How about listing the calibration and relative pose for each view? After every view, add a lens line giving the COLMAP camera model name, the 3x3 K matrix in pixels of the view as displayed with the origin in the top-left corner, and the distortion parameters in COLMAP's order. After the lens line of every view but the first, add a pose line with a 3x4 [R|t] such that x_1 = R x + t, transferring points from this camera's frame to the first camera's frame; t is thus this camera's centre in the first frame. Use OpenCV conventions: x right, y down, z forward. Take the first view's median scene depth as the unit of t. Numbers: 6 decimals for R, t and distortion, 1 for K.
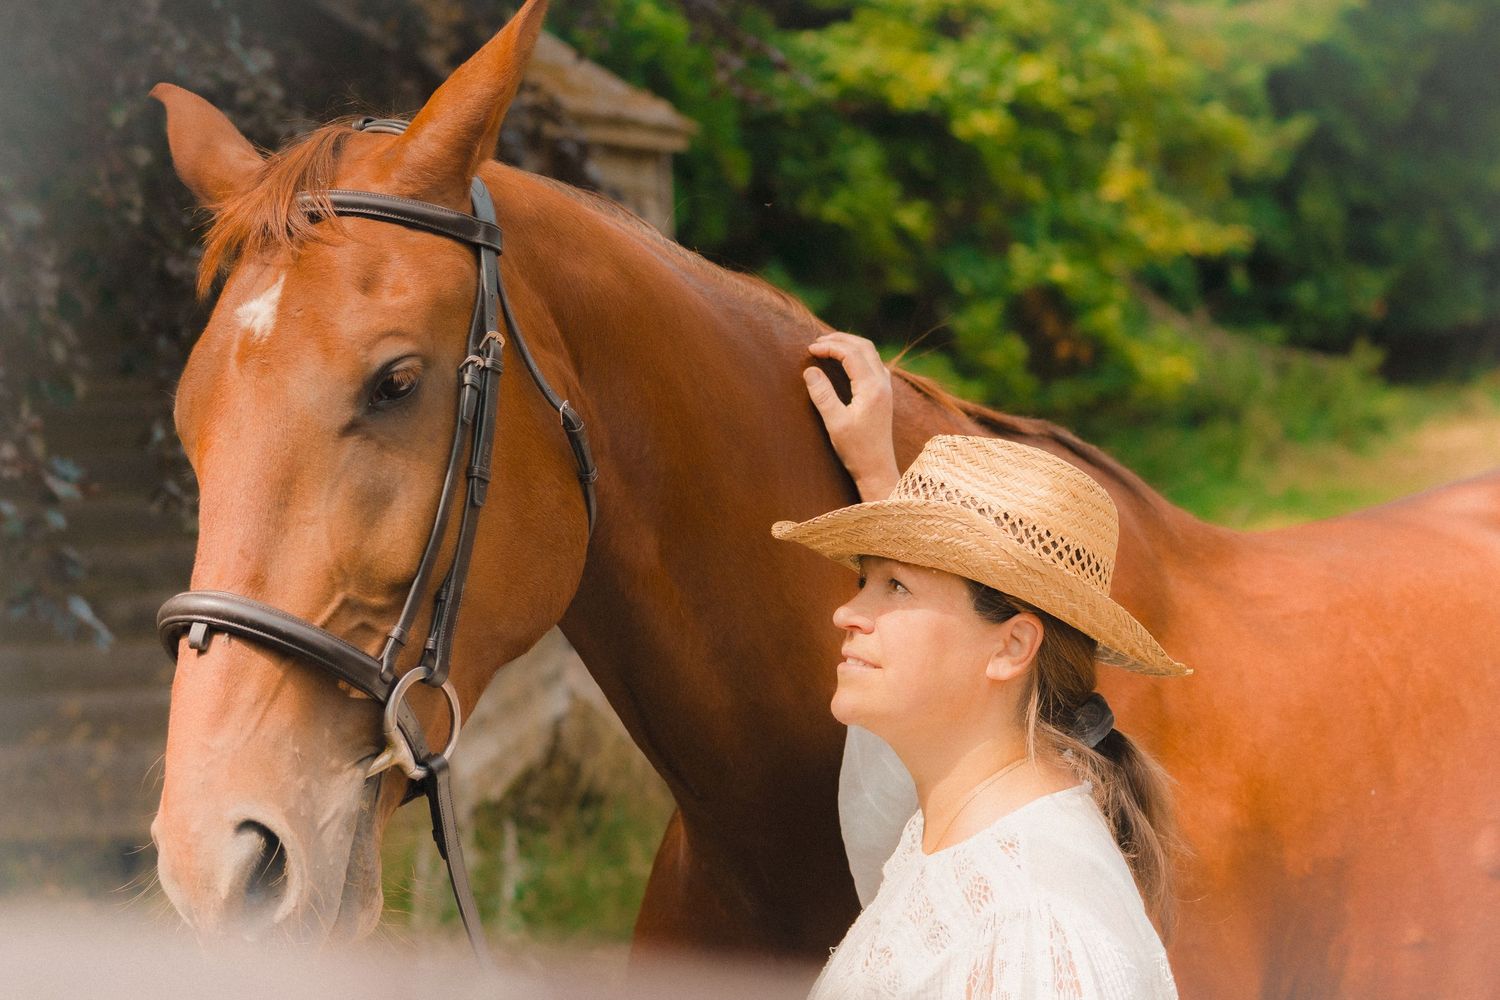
lens RADIAL K [[3276.5, 0, 749.9], [0, 3276.5, 497.6], [0, 0, 1]] dist [0.521690, 0.000000]
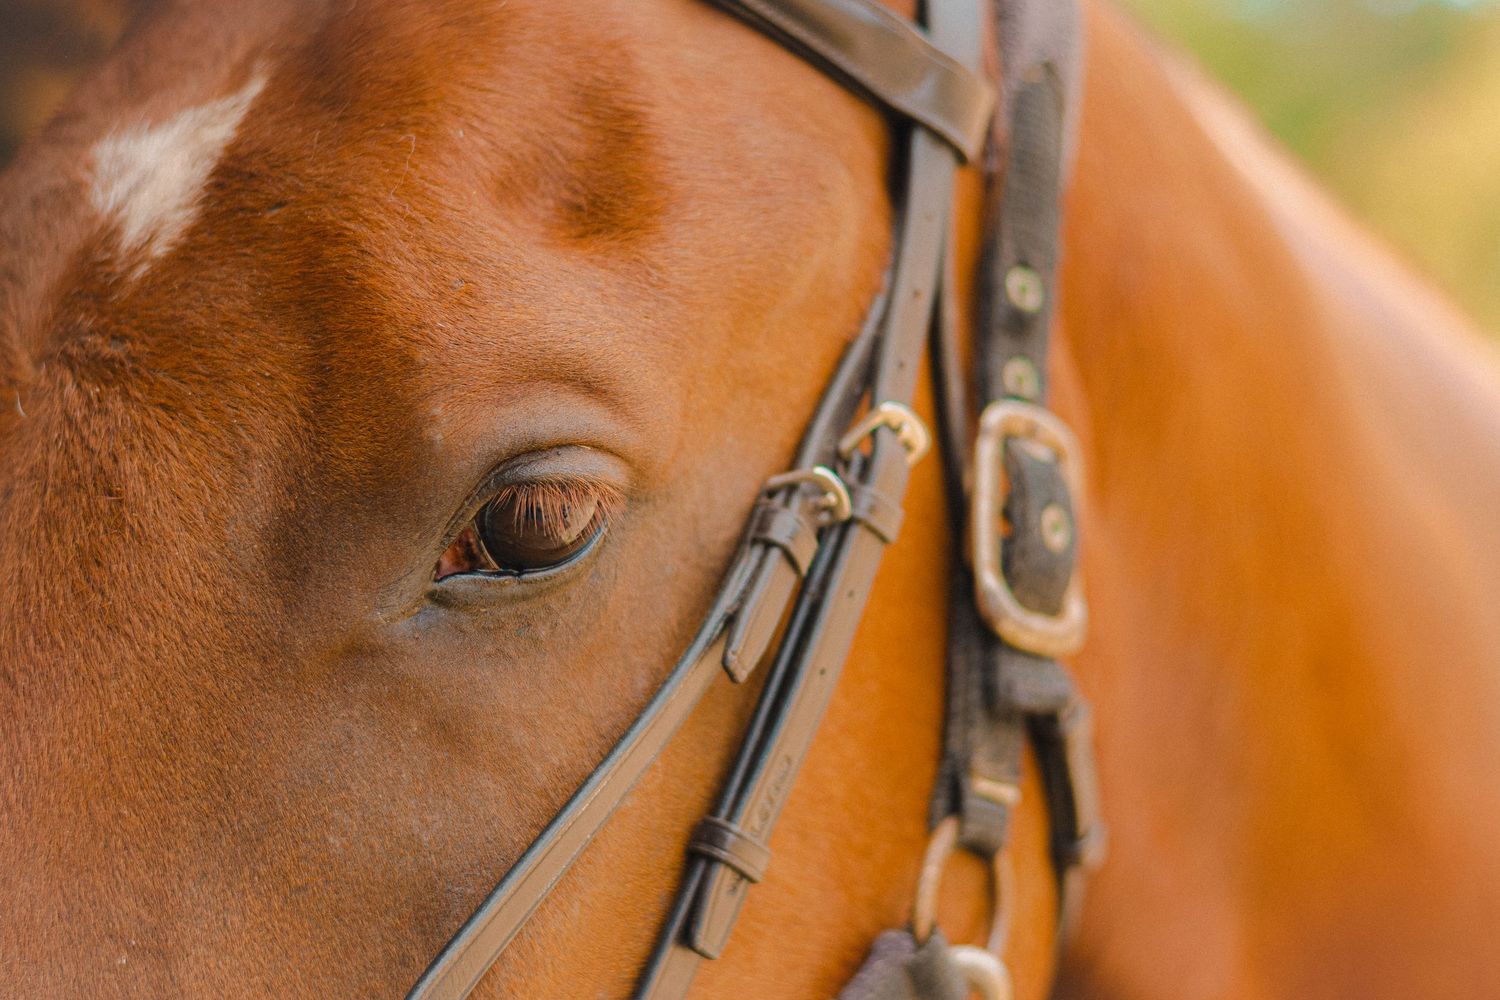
lens RADIAL K [[3276.5, 0, 750.9], [0, 3276.5, 501.5], [0, 0, 1]] dist [0.521690, 0.000000]
pose [[0.962631, 0.240908, -0.123709, -0.052279], [-0.236342, 0.970353, 0.050568, -0.055050], [0.132224, -0.019440, 0.991029, 0.708128]]
